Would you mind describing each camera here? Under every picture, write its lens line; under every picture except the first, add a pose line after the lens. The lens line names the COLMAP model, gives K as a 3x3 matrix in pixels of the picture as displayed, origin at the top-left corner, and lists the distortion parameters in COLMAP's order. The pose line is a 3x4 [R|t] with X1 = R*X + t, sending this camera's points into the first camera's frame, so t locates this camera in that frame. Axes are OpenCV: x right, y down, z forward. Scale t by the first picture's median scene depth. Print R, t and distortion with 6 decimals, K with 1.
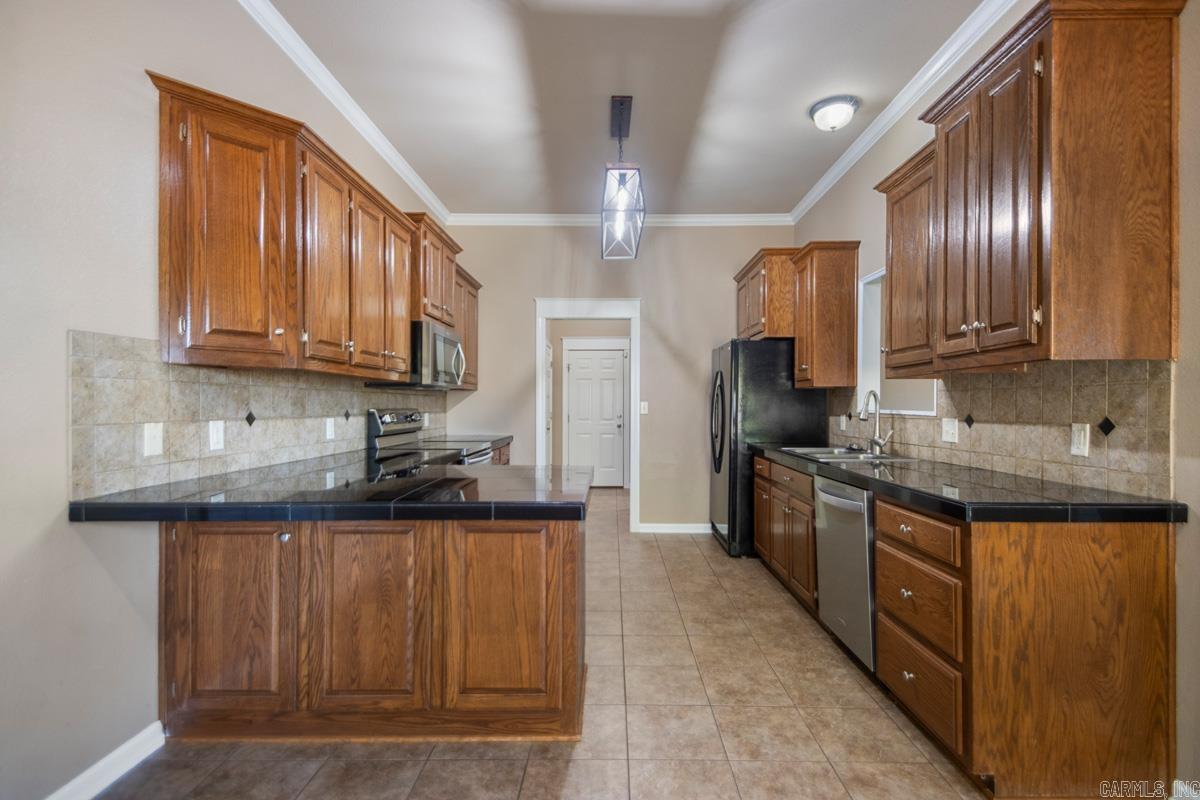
lens RADIAL K [[554.5, 0, 599.9], [0, 554.5, 406.3], [0, 0, 1]] dist [0.018633, -0.000496]
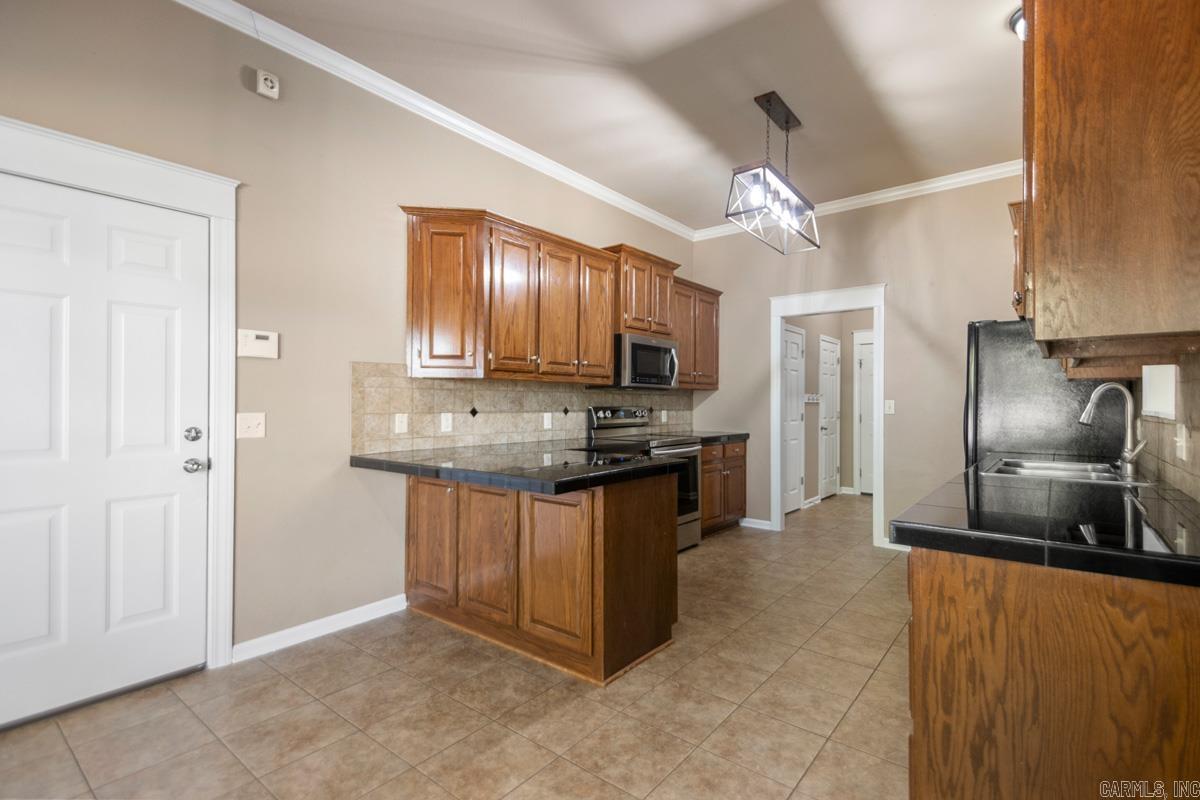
lens RADIAL K [[545.3, 0, 600.0], [0, 545.3, 400.0], [0, 0, 1]] dist [0.030571, -0.011025]
pose [[0.788362, -0.003145, -0.615204, 0.671319], [-0.003015, 0.999955, -0.008975, 0.002231], [0.615205, 0.008931, 0.788317, 0.074334]]
